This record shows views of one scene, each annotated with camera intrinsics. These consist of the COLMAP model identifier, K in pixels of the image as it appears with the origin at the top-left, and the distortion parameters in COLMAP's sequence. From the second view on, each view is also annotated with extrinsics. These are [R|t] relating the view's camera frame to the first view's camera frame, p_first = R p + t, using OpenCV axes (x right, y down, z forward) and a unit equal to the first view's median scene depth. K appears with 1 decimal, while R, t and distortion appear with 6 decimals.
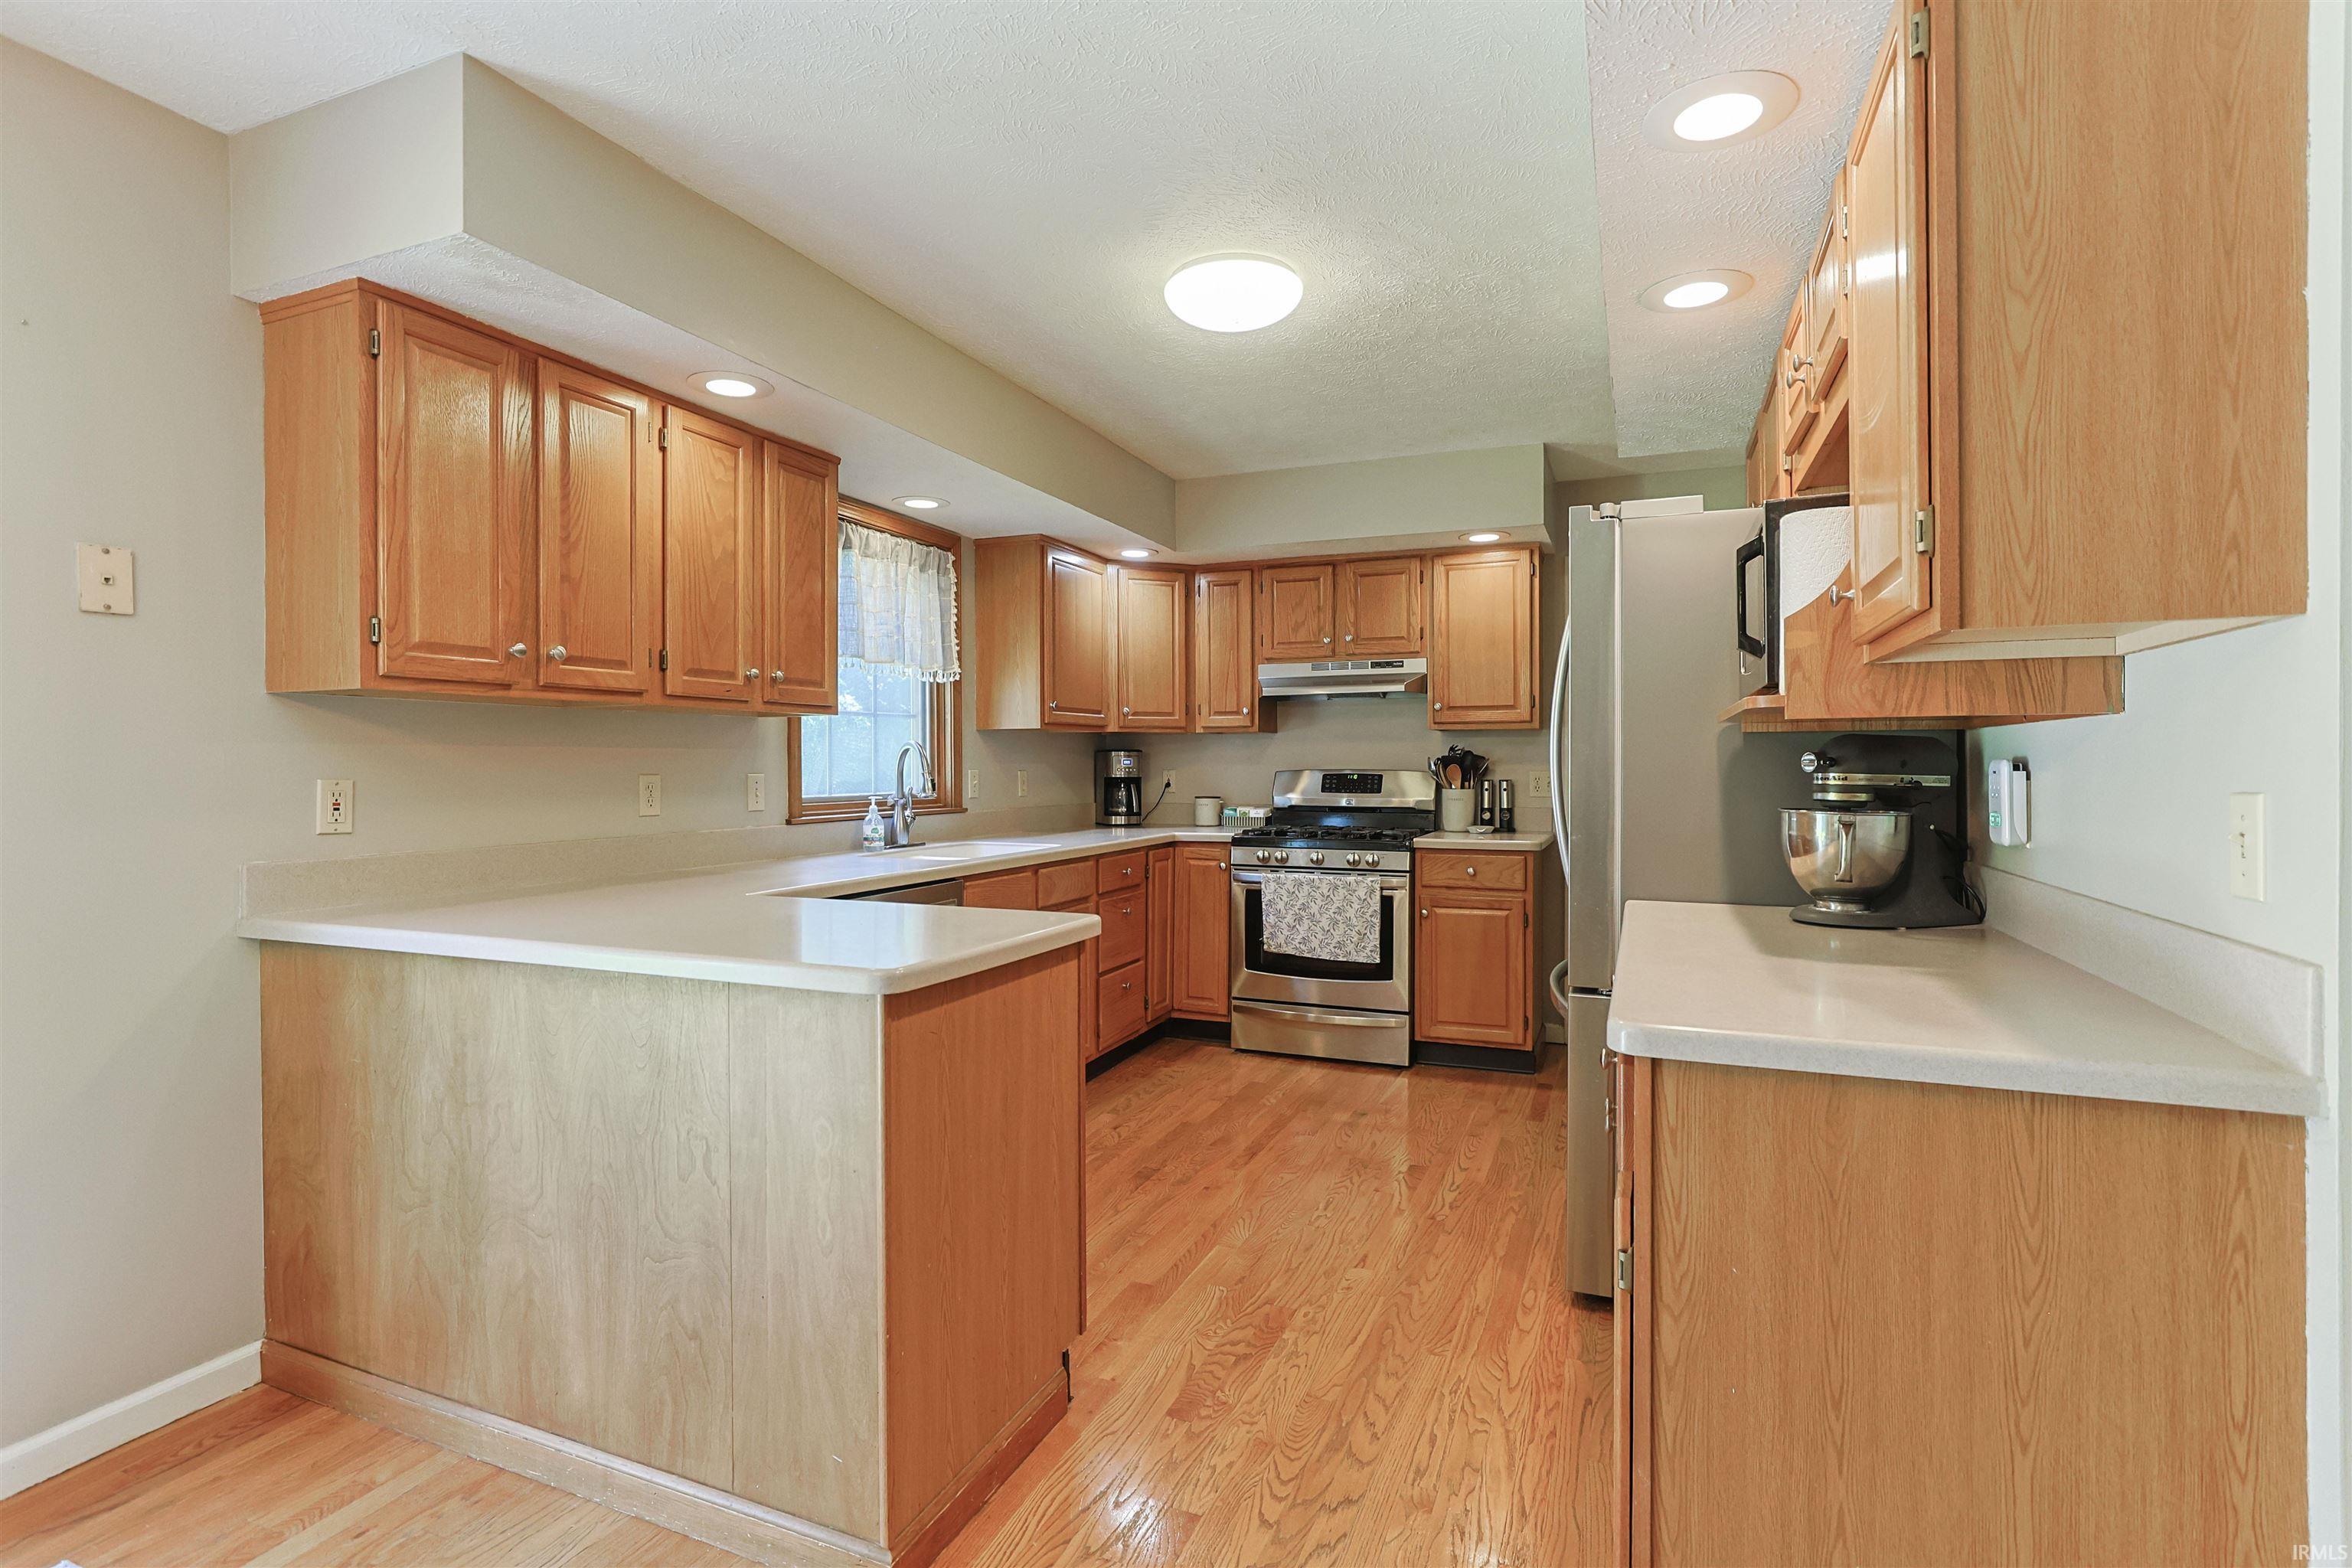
lens RADIAL K [[1130.9, 0, 1163.6], [0, 1130.9, 765.6], [0, 0, 1]] dist [-0.013094, 0.006993]
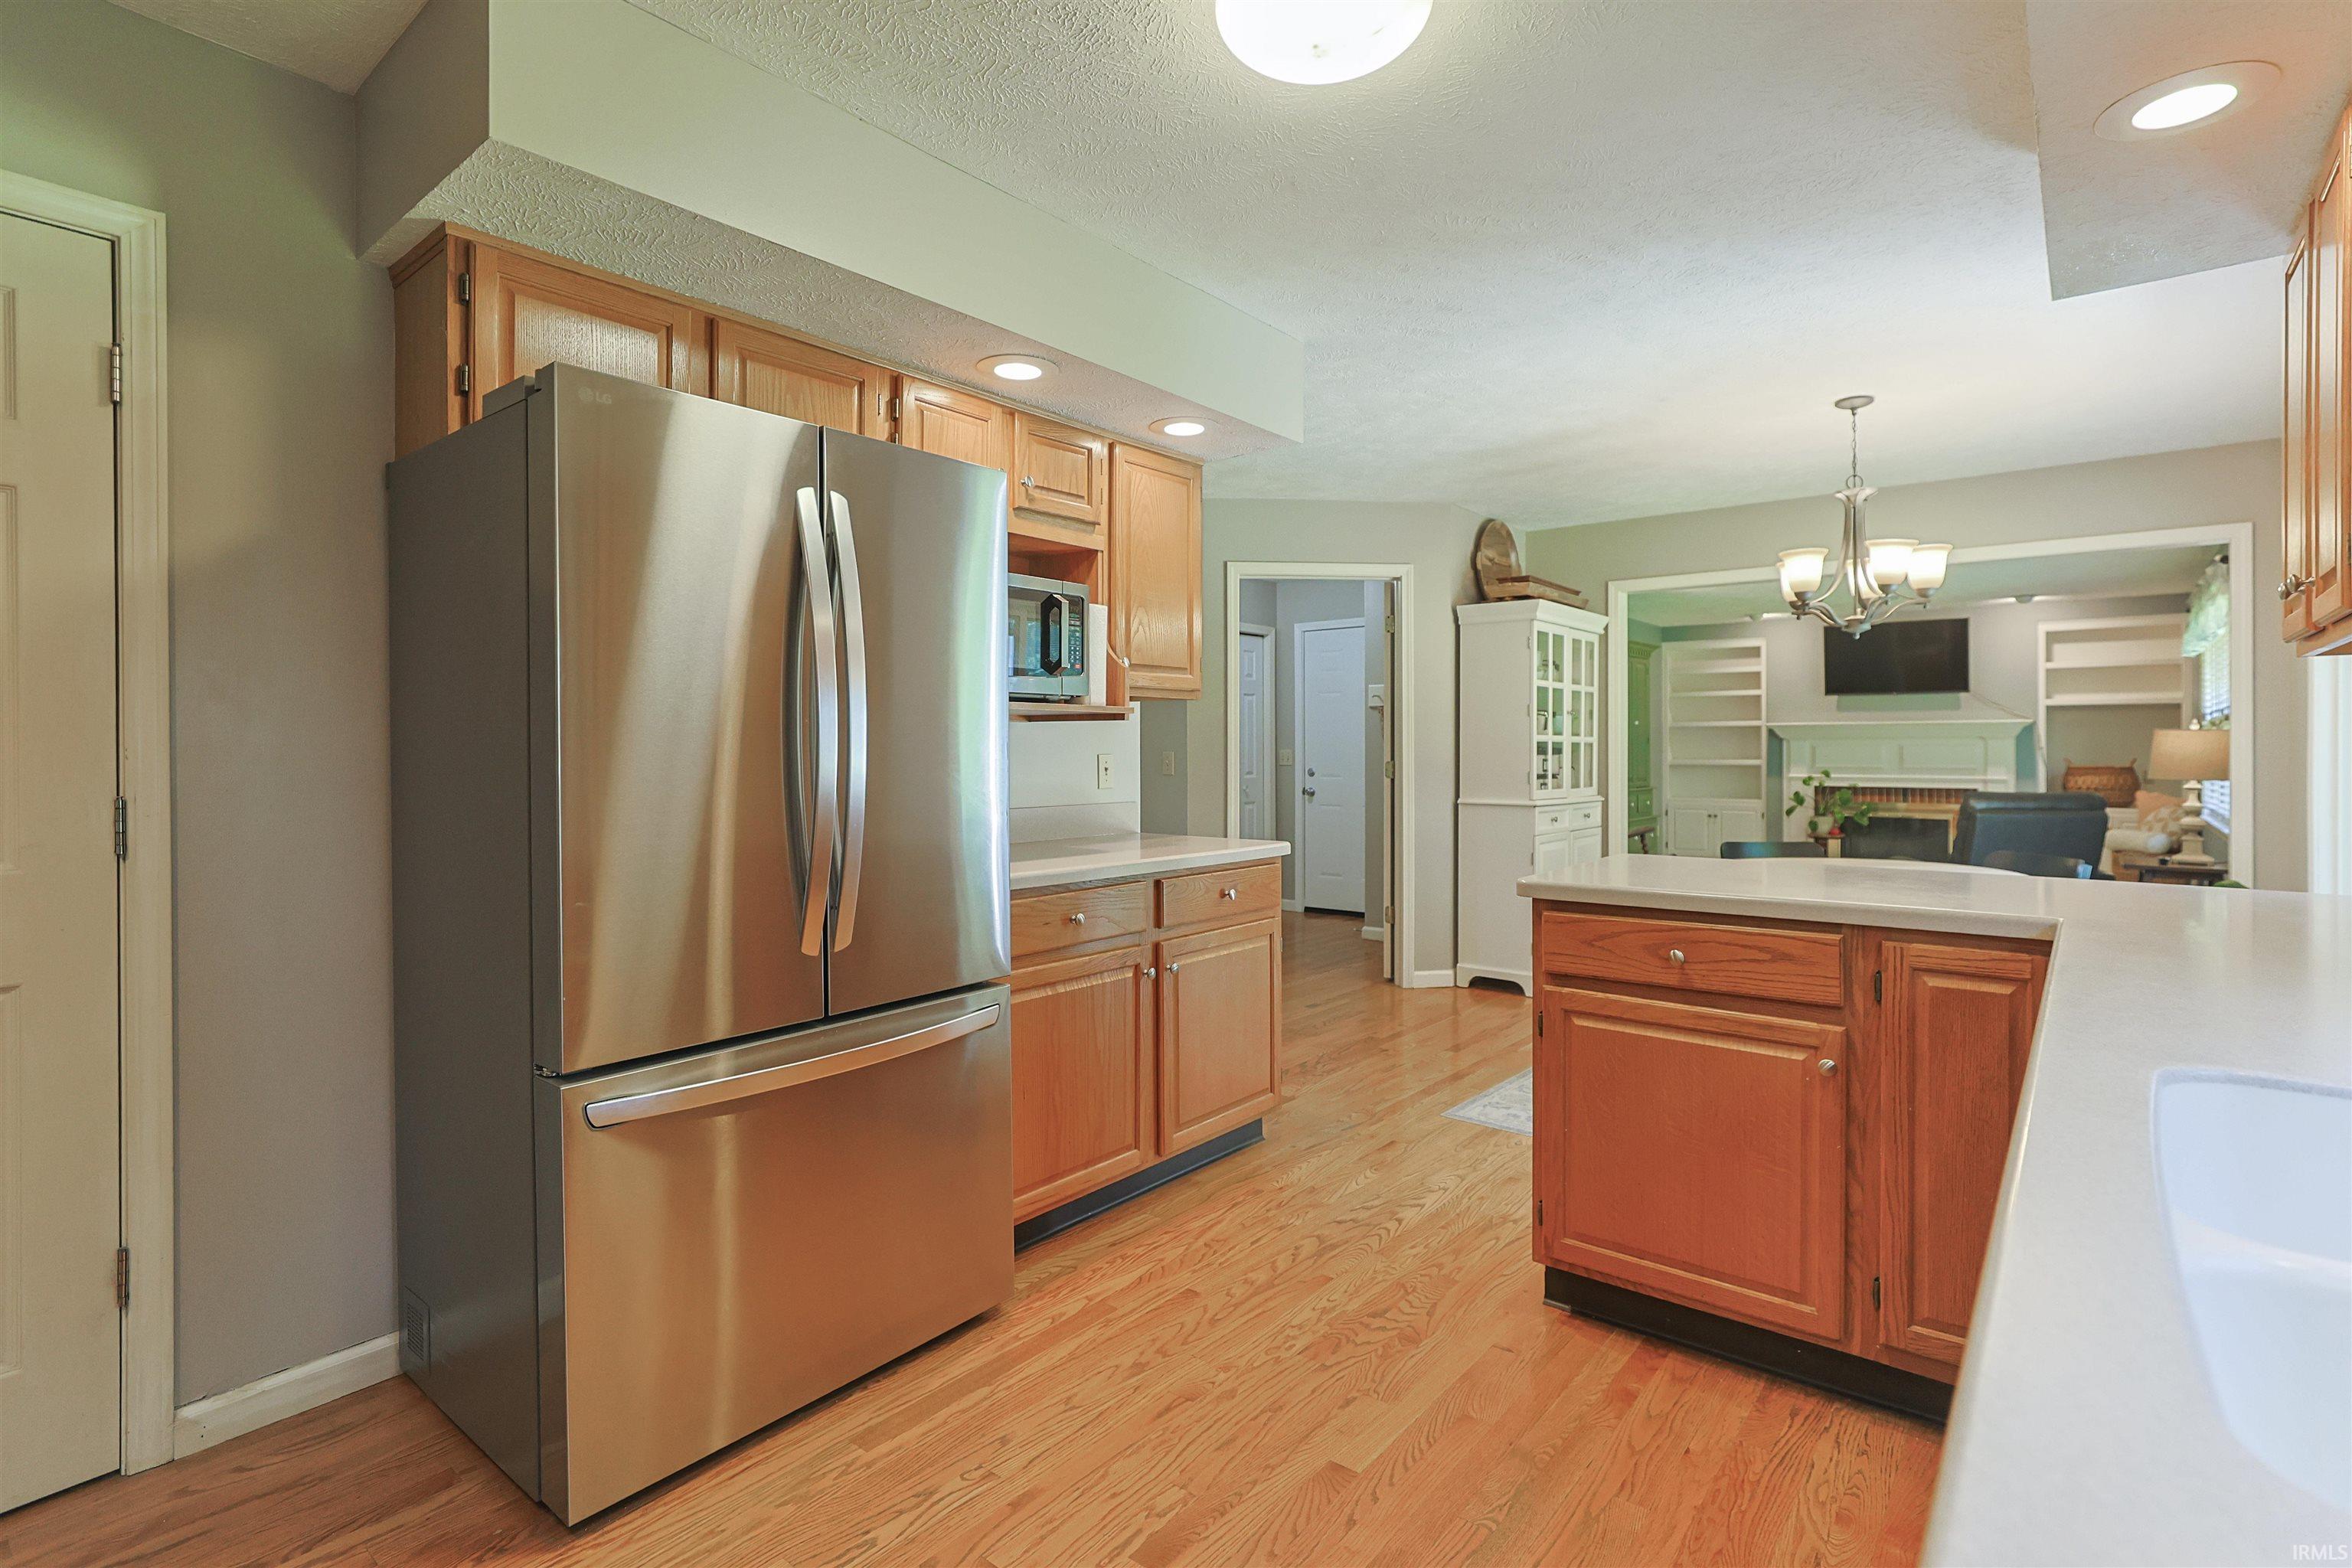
lens RADIAL K [[1130.9, 0, 1168.0], [0, 1130.9, 759.8], [0, 0, 1]] dist [-0.013094, 0.006993]
pose [[-0.958598, -0.000238, 0.284763, -0.039180], [0.002751, 0.999945, 0.010094, 0.006304], [-0.284749, 0.010460, -0.958545, 2.020466]]
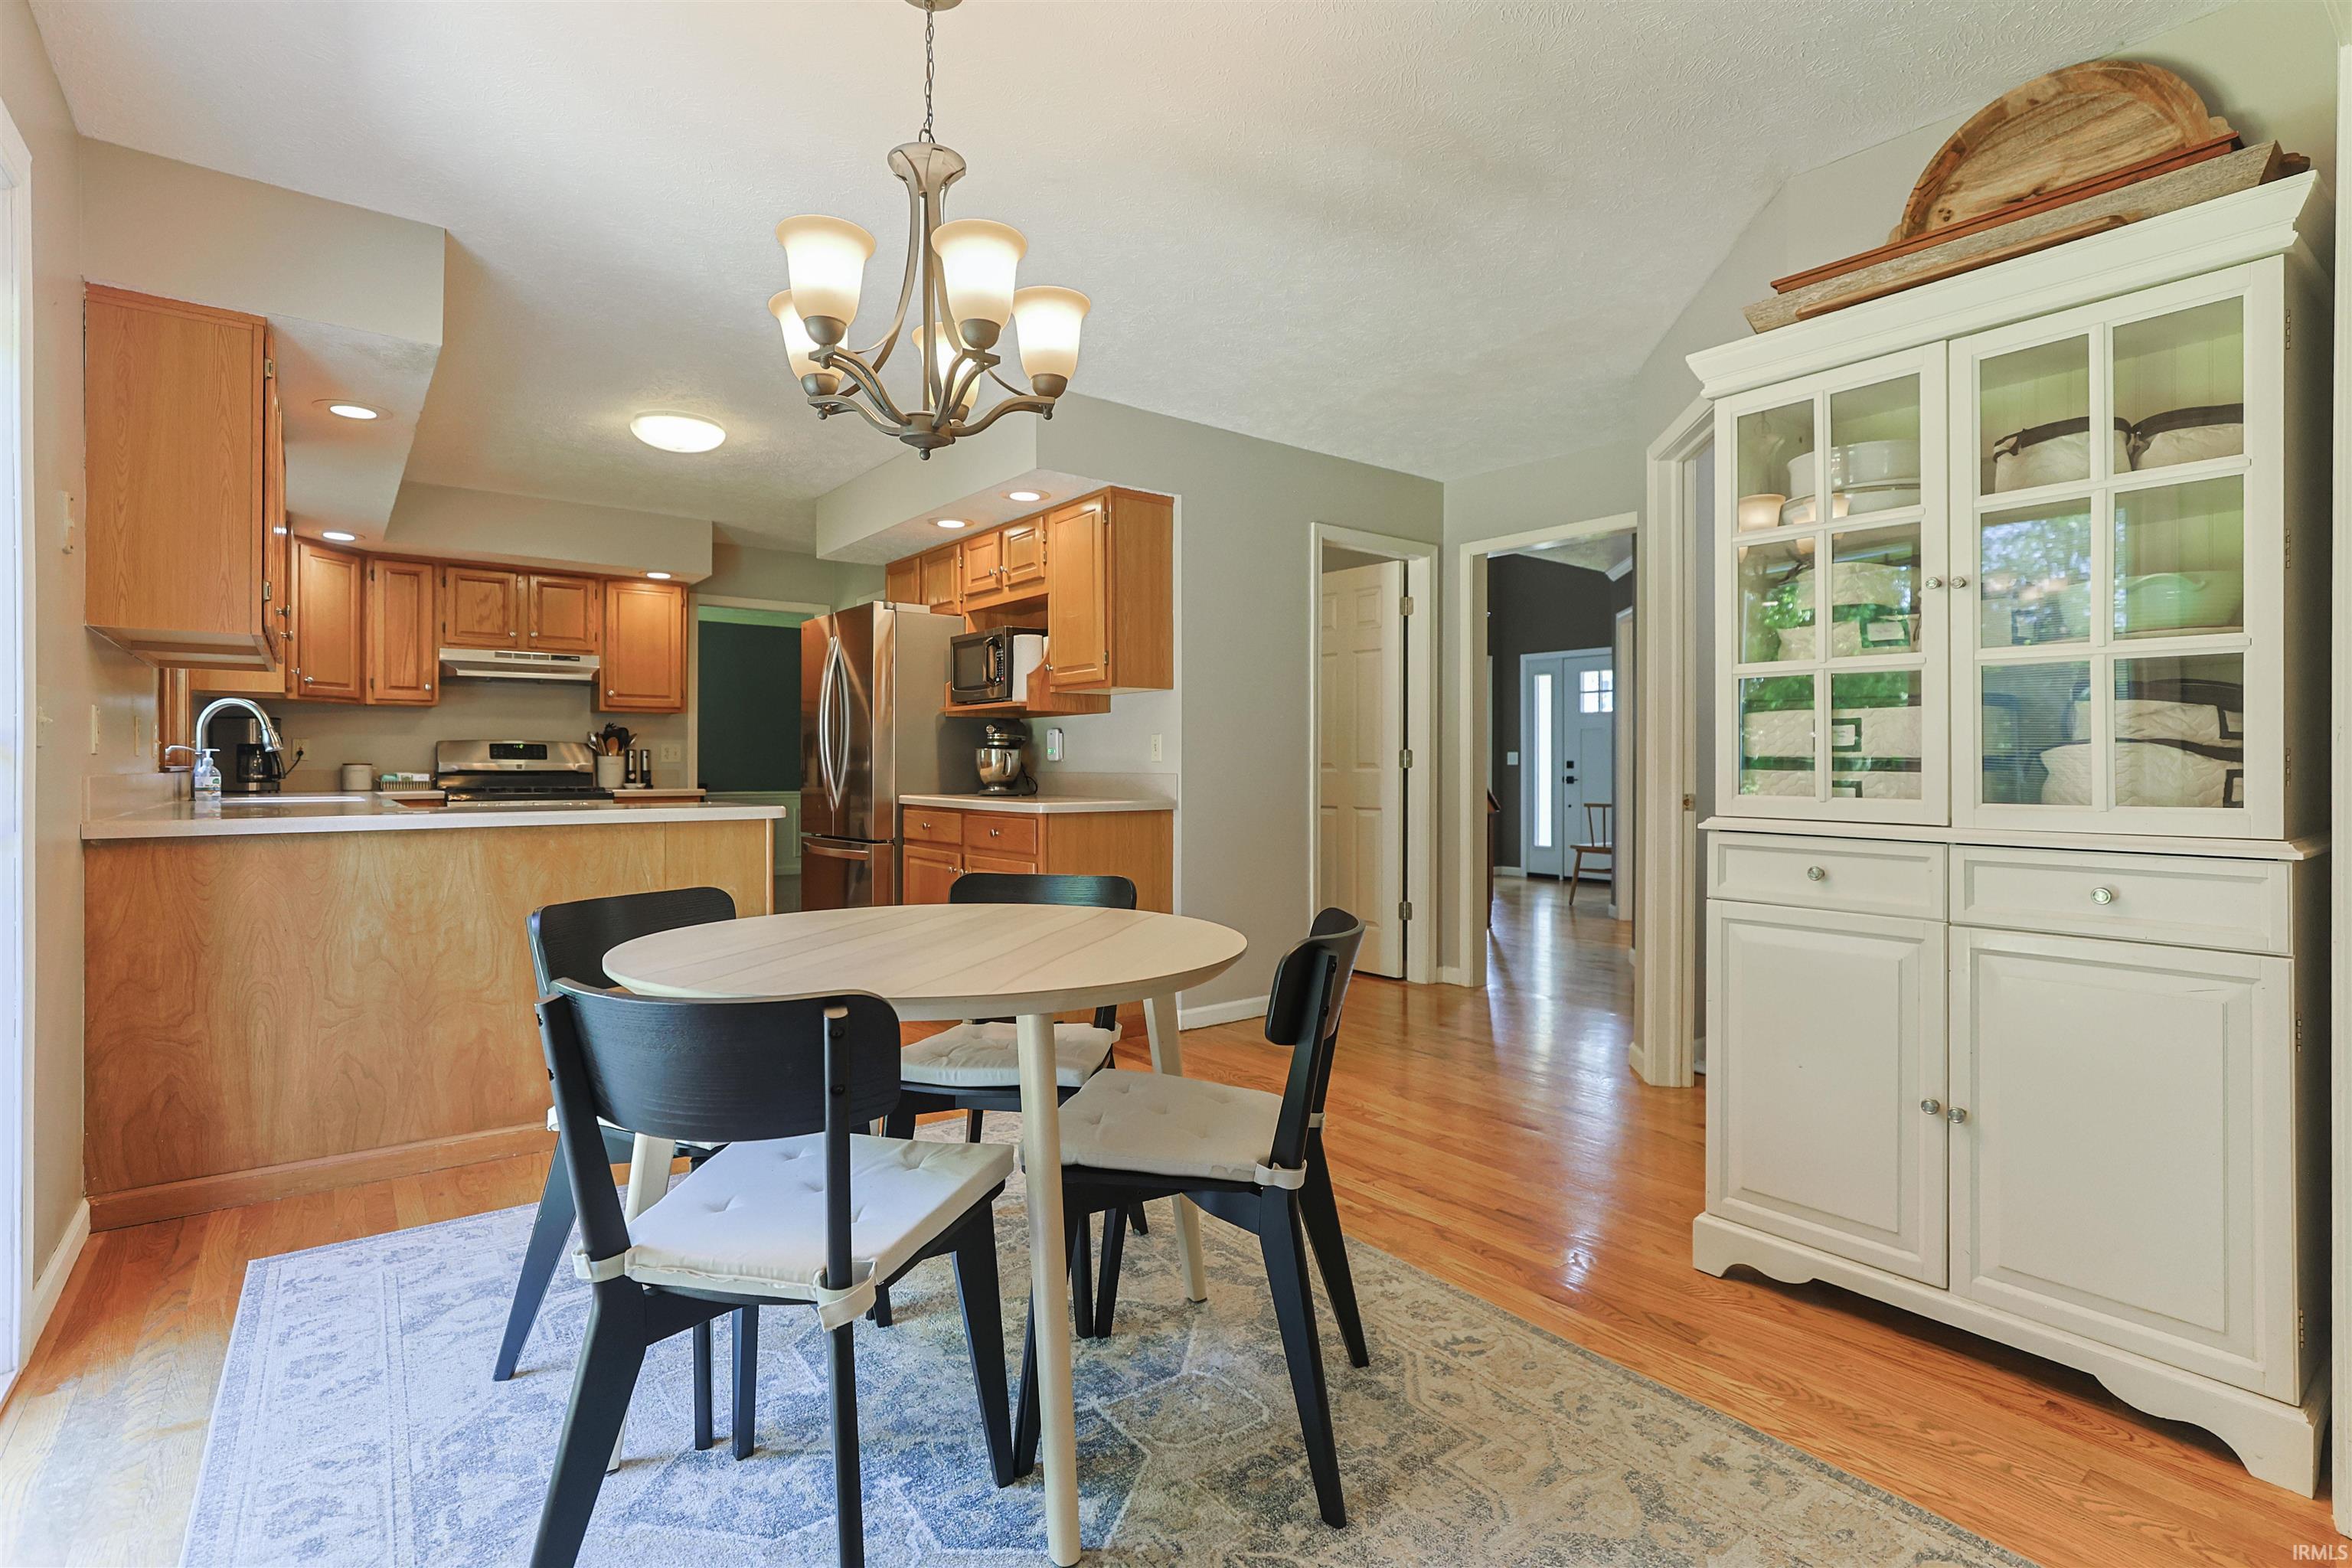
lens RADIAL K [[1130.9, 0, 1174.0], [0, 1130.9, 779.5], [0, 0, 1]] dist [-0.013094, 0.006993]
pose [[0.497997, -0.006611, 0.867154, -1.211431], [-0.002281, 0.999957, 0.008934, 0.074797], [-0.867176, -0.006427, 0.497961, -0.503677]]
